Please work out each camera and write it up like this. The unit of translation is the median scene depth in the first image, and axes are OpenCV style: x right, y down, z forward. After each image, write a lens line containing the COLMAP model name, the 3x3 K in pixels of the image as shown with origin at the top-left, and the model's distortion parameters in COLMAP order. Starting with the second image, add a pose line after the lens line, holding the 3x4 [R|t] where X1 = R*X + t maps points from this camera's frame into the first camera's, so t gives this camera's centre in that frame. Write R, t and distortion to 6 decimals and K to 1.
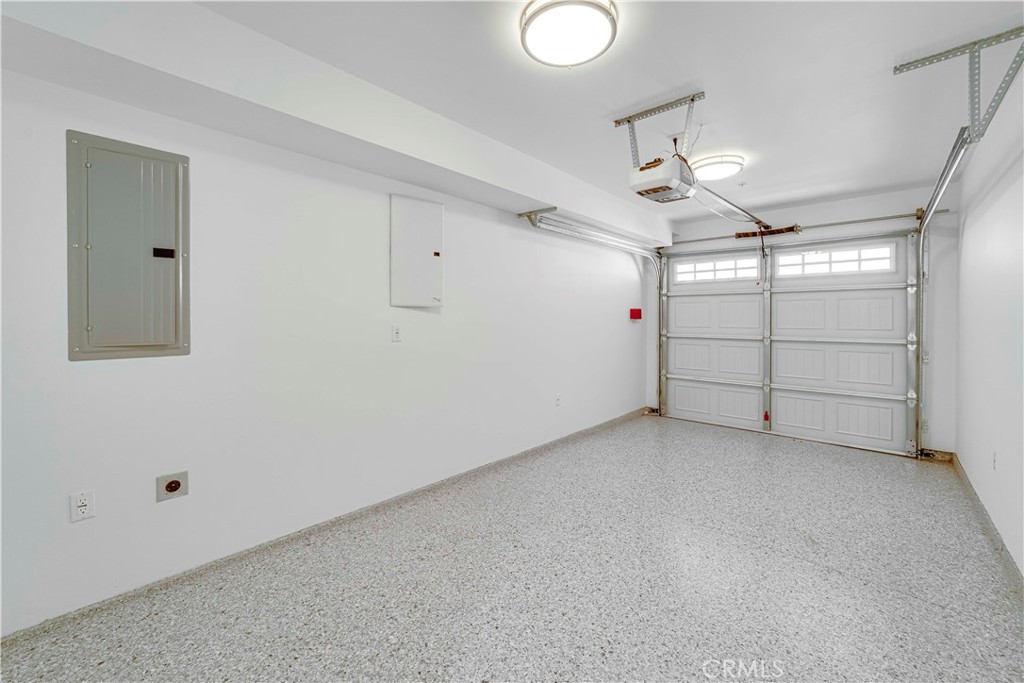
lens RADIAL K [[405.7, 0, 515.7], [0, 405.7, 325.9], [0, 0, 1]] dist [-0.000210, 0.000213]
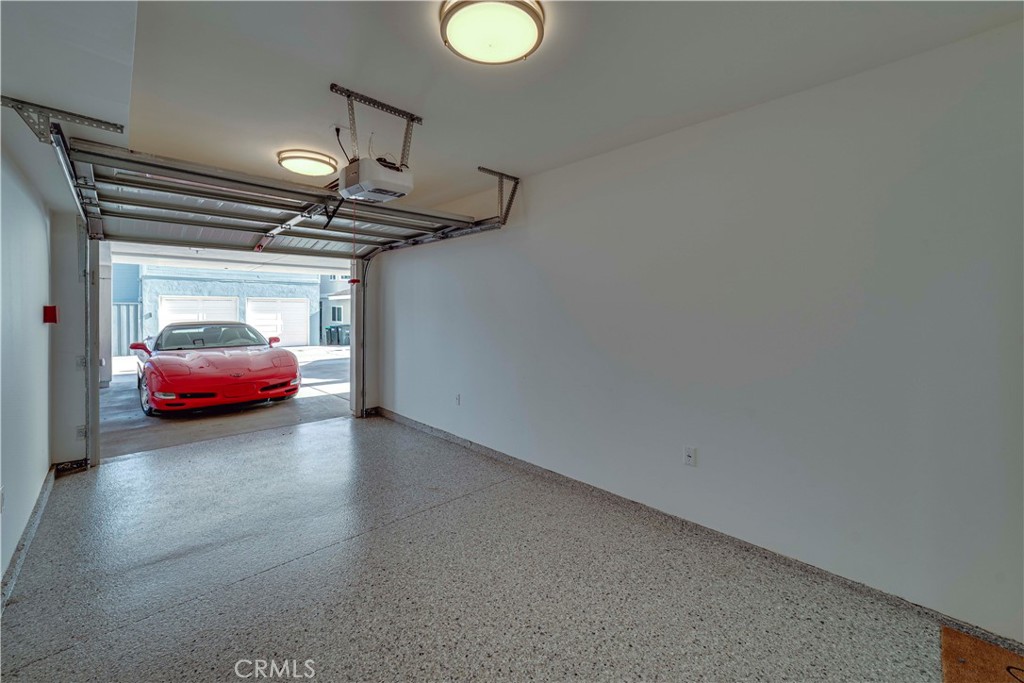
lens RADIAL K [[398.1, 0, 523.1], [0, 398.1, 320.1], [0, 0, 1]] dist [-0.000354, 0.000378]
pose [[0.079510, -0.030182, 0.996377, -0.562429], [0.018405, 0.999416, 0.028805, -0.060848], [-0.996664, 0.016048, 0.080019, 0.619408]]
